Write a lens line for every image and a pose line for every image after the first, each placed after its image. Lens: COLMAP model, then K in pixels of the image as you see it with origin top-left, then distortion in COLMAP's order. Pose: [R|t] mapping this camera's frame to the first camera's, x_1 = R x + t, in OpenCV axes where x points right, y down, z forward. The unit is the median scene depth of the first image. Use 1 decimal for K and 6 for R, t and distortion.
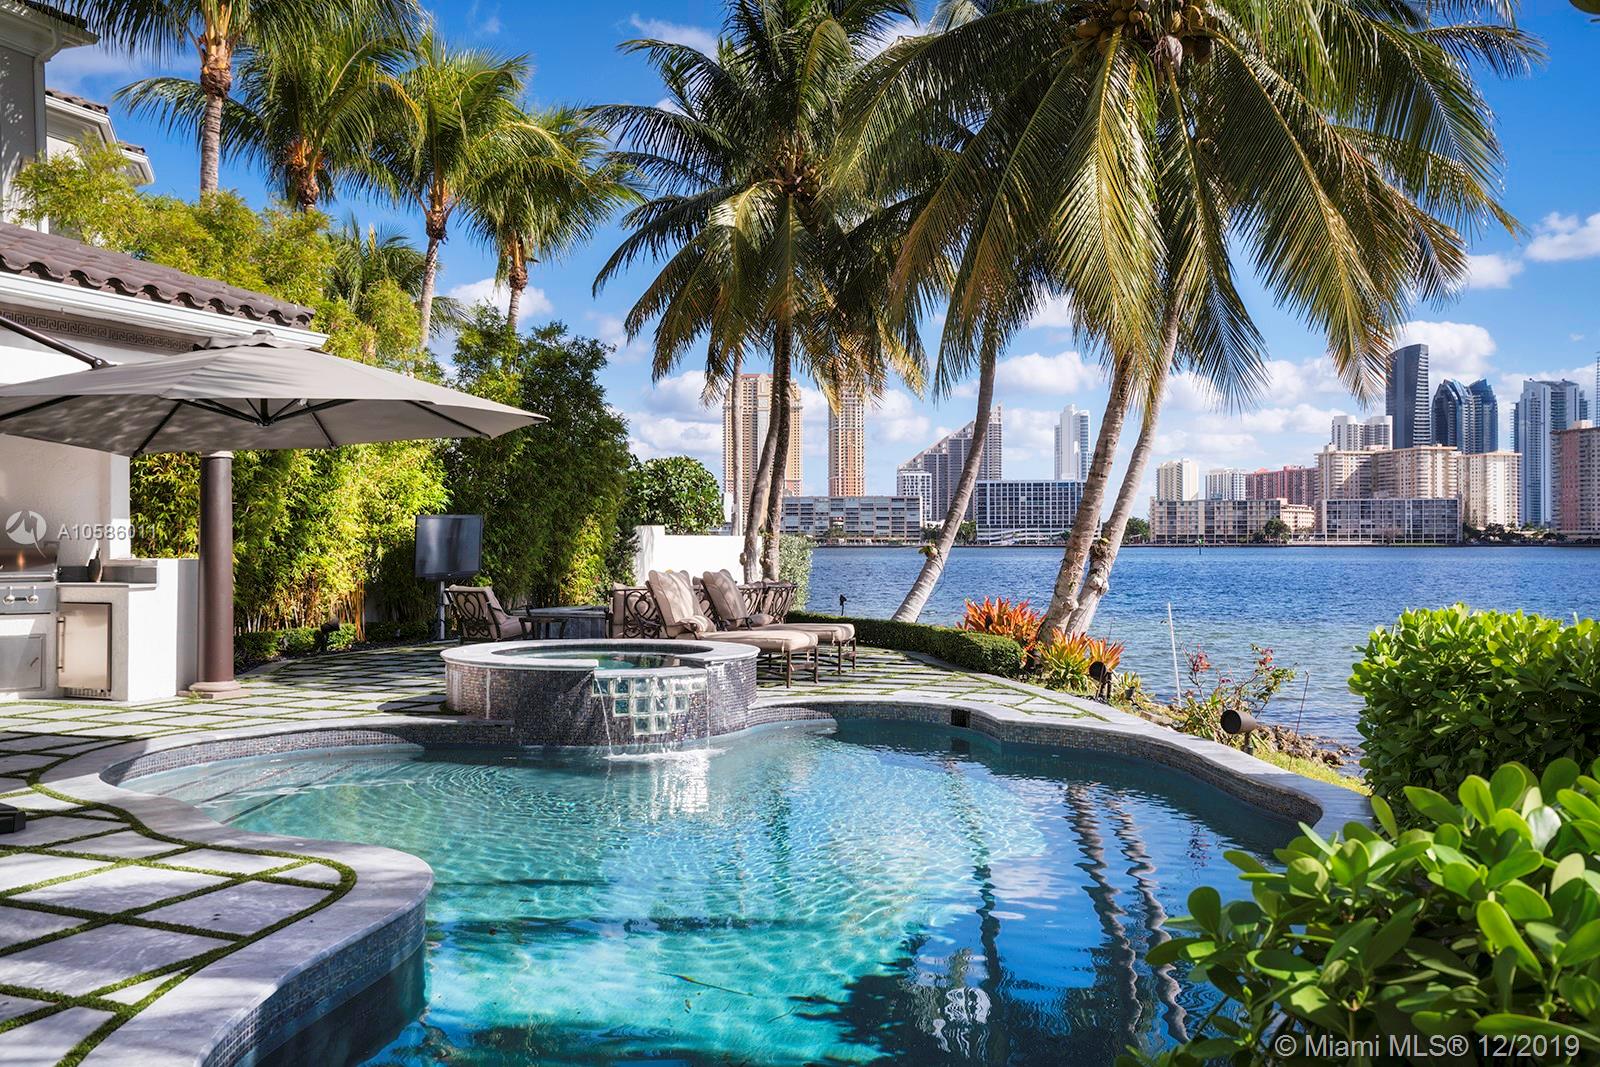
lens RADIAL K [[1481.6, 0, 802.1], [0, 1481.6, 542.2], [0, 0, 1]] dist [-0.007029, 0.000000]
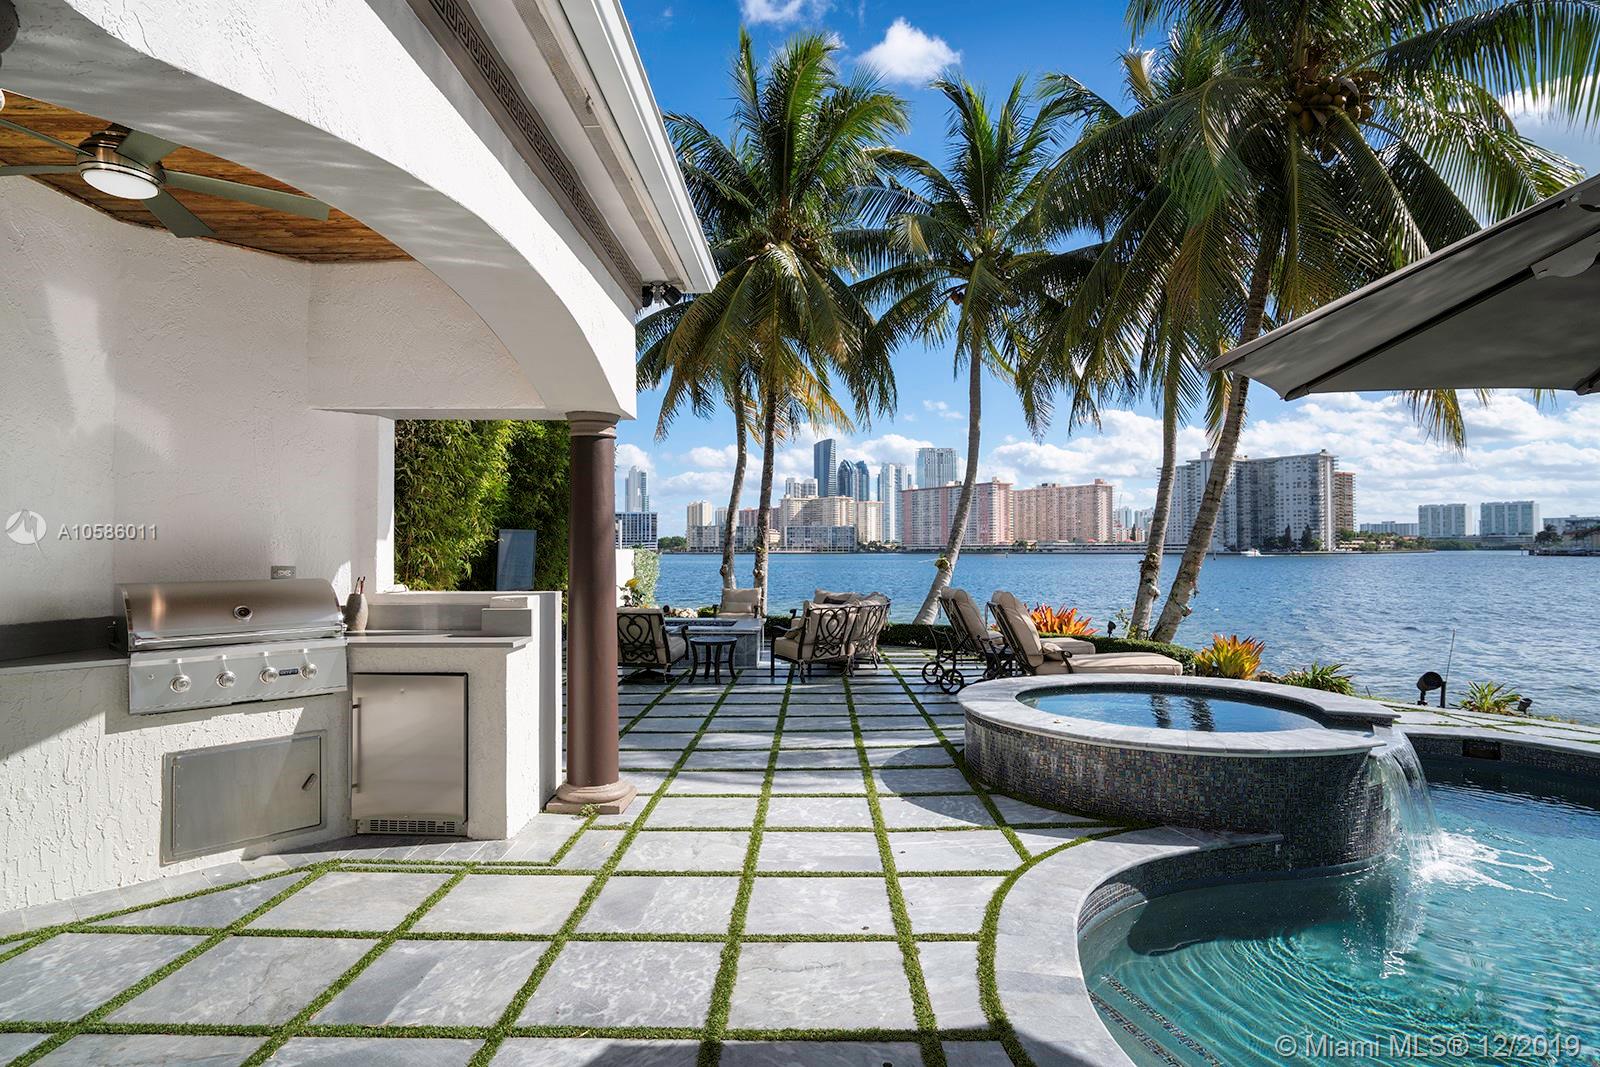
lens RADIAL K [[879.0, 0, 801.3], [0, 879.0, 529.4], [0, 0, 1]] dist [-0.015411, 0.000168]
pose [[0.910891, 0.010305, 0.412518, -0.050668], [-0.000443, 0.999712, -0.023996, -0.000715], [-0.412647, 0.021674, 0.910633, 0.064387]]
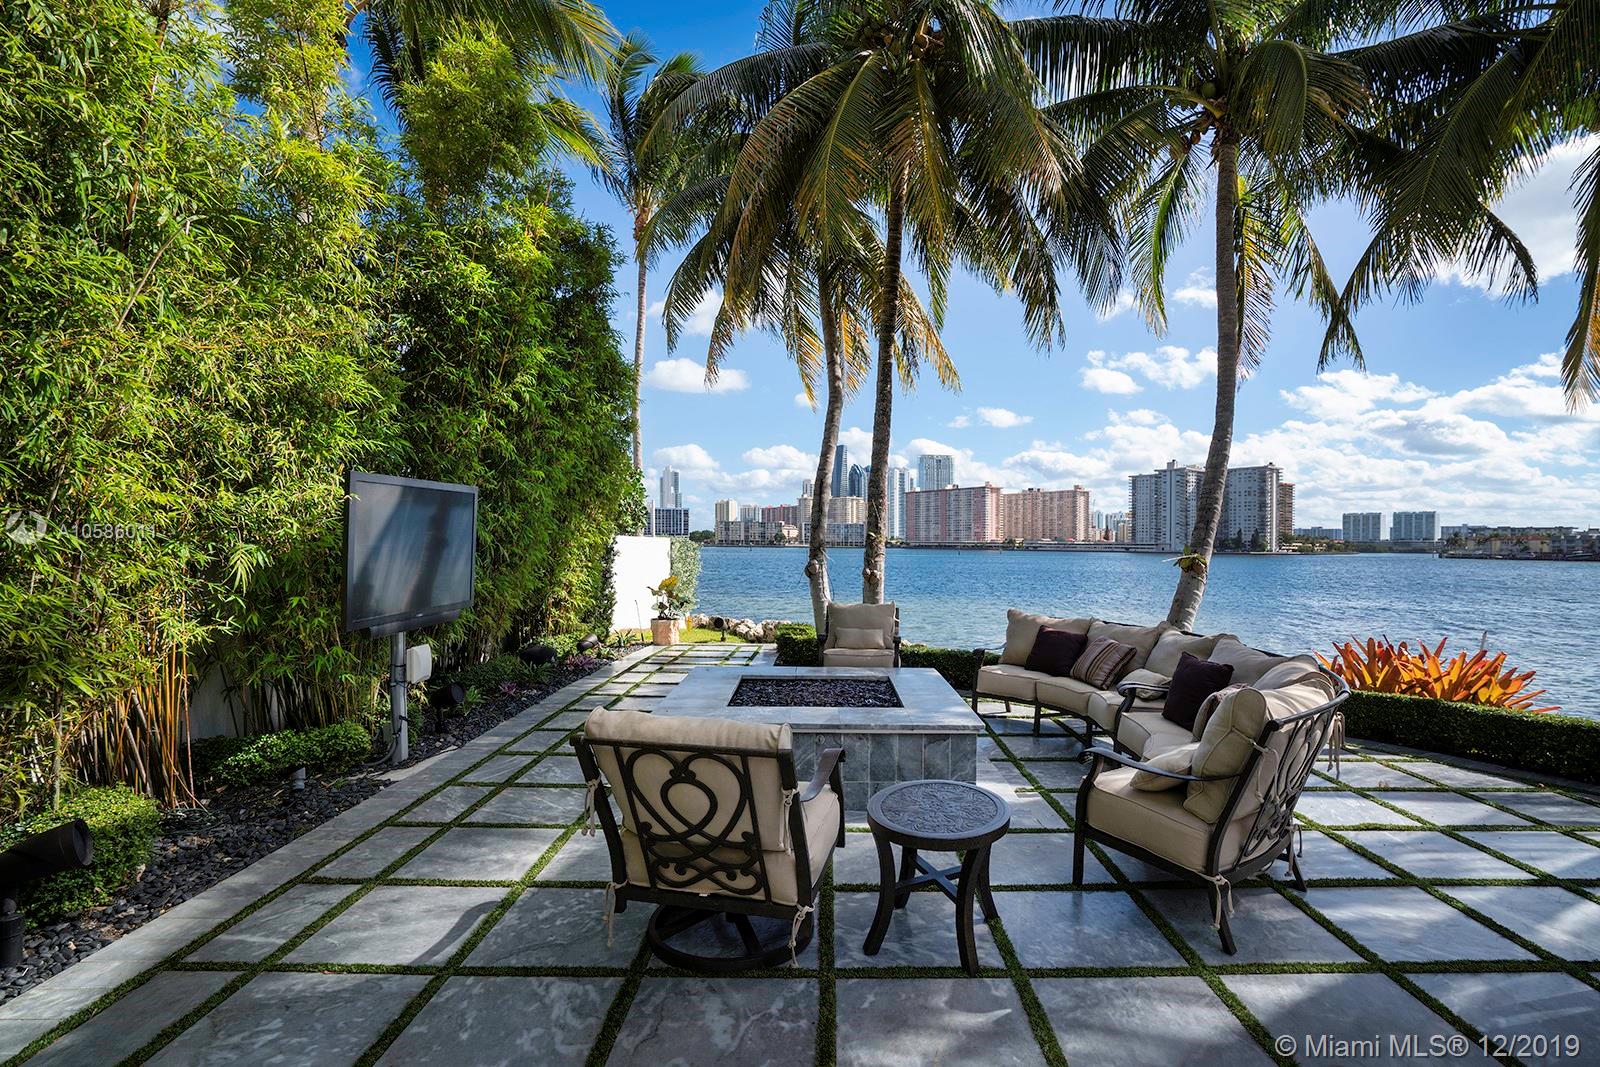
lens RADIAL K [[737.2, 0, 801.3], [0, 737.2, 583.2], [0, 0, 1]] dist [0.002078, 0.000123]
pose [[0.914404, -0.008033, 0.404724, -0.036886], [-0.014216, 0.998549, 0.051938, -0.000045], [-0.404554, -0.053245, 0.912963, 0.123485]]
